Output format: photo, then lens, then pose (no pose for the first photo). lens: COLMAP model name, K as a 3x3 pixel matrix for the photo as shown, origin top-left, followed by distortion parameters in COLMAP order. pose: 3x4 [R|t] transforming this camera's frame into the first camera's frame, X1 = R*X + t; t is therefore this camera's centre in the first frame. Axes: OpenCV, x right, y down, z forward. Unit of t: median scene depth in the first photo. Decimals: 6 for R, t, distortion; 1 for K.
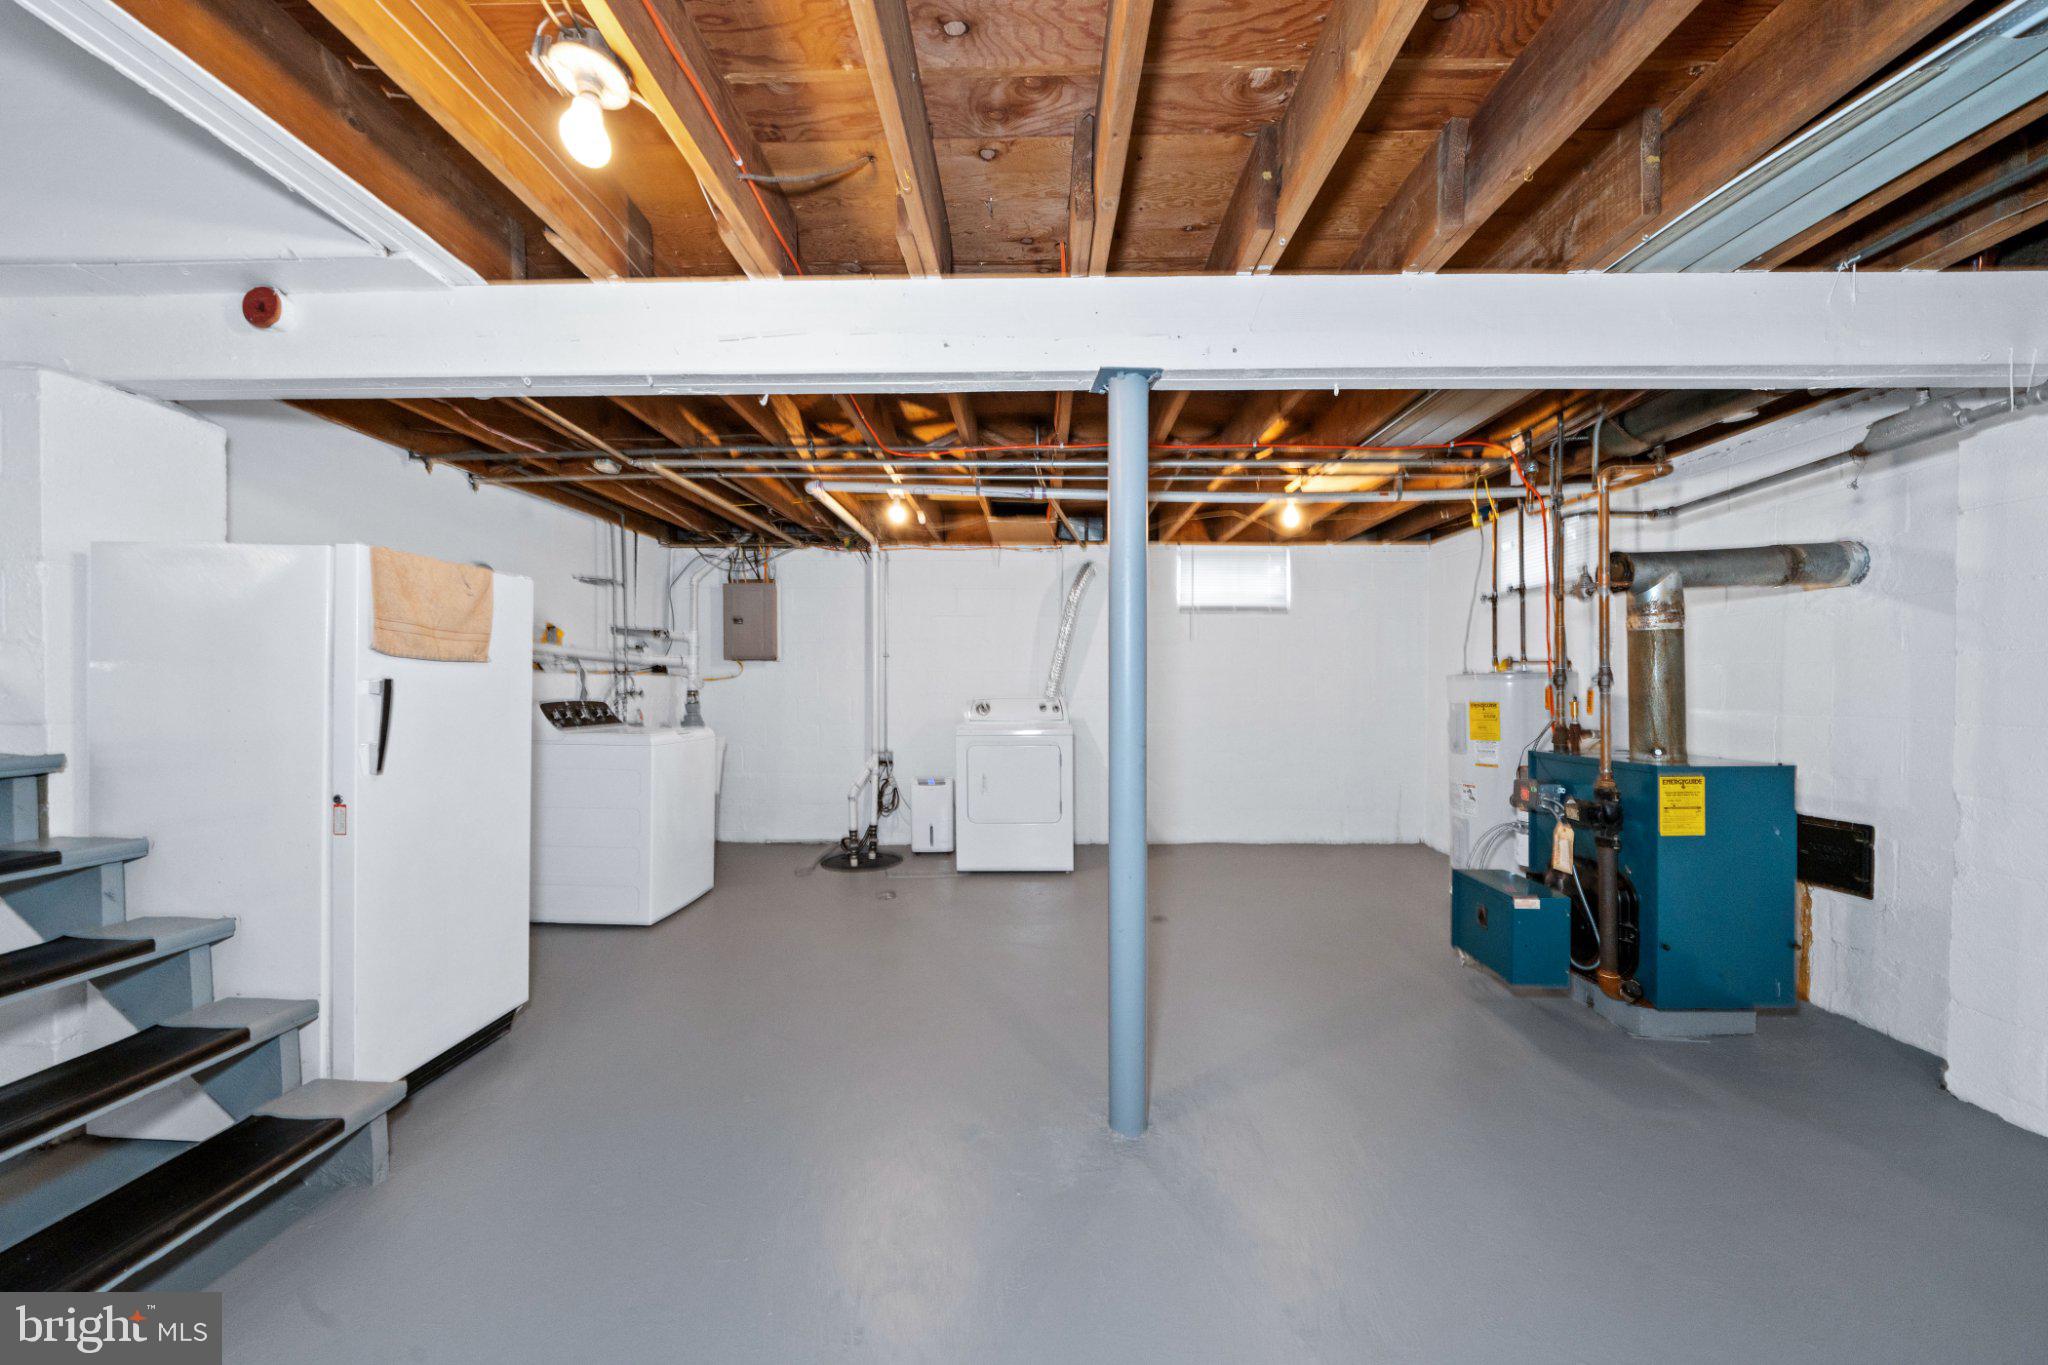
lens RADIAL K [[708.7, 0, 1026.2], [0, 708.7, 680.5], [0, 0, 1]] dist [-0.000937, -0.000773]
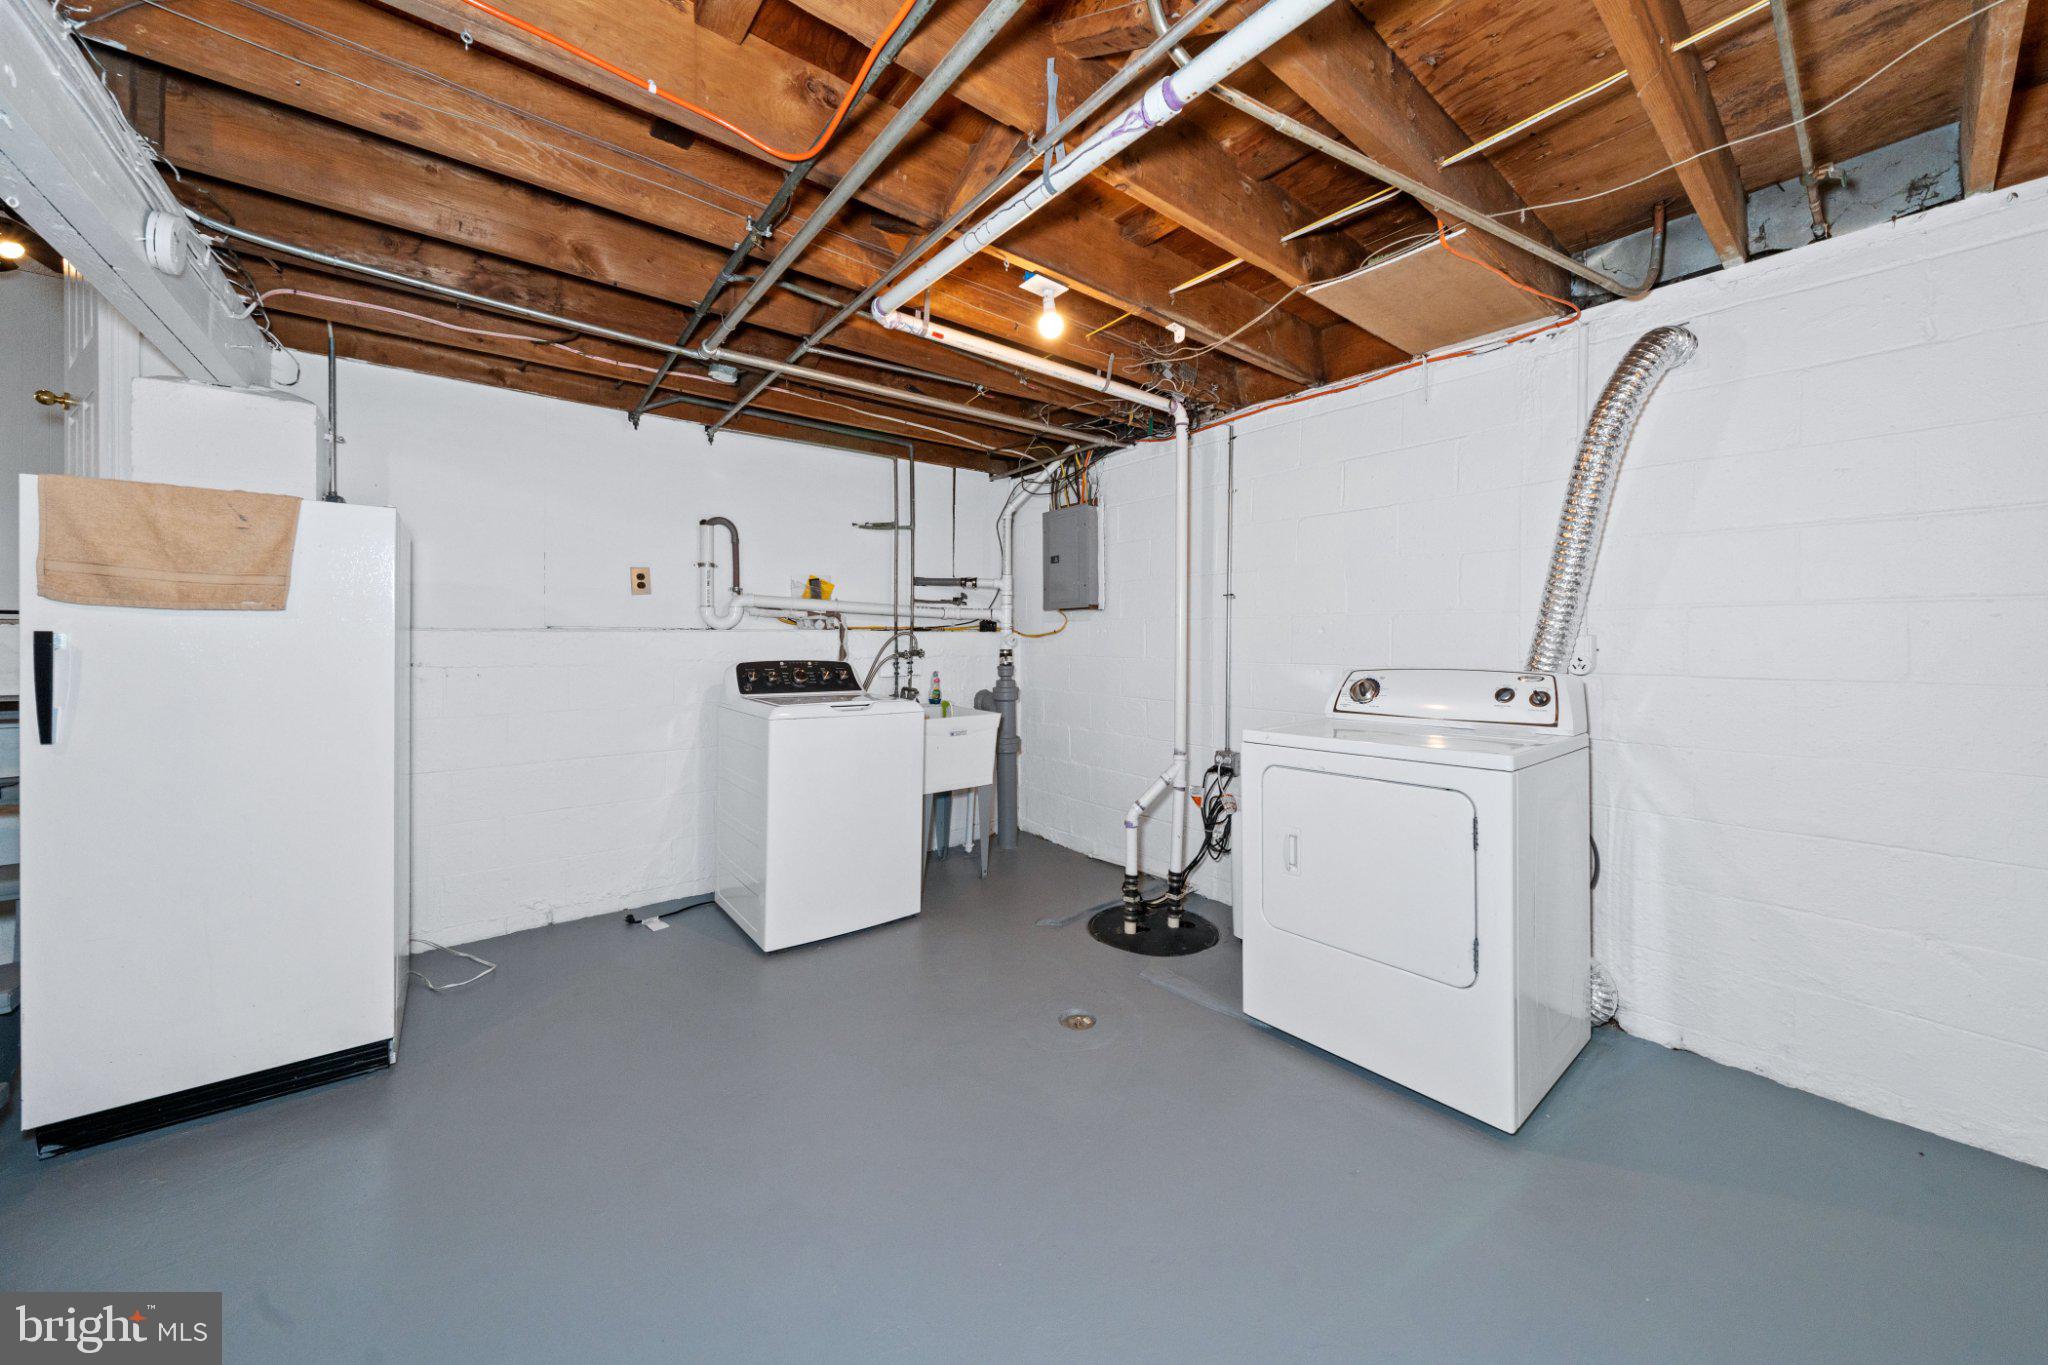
lens RADIAL K [[708.7, 0, 1041.3], [0, 708.7, 643.9], [0, 0, 1]] dist [-0.000937, -0.000773]
pose [[0.634983, -0.001338, -0.772525, 0.191000], [0.003373, 0.999994, 0.001041, 0.006088], [0.772519, -0.003266, 0.634983, 0.546341]]
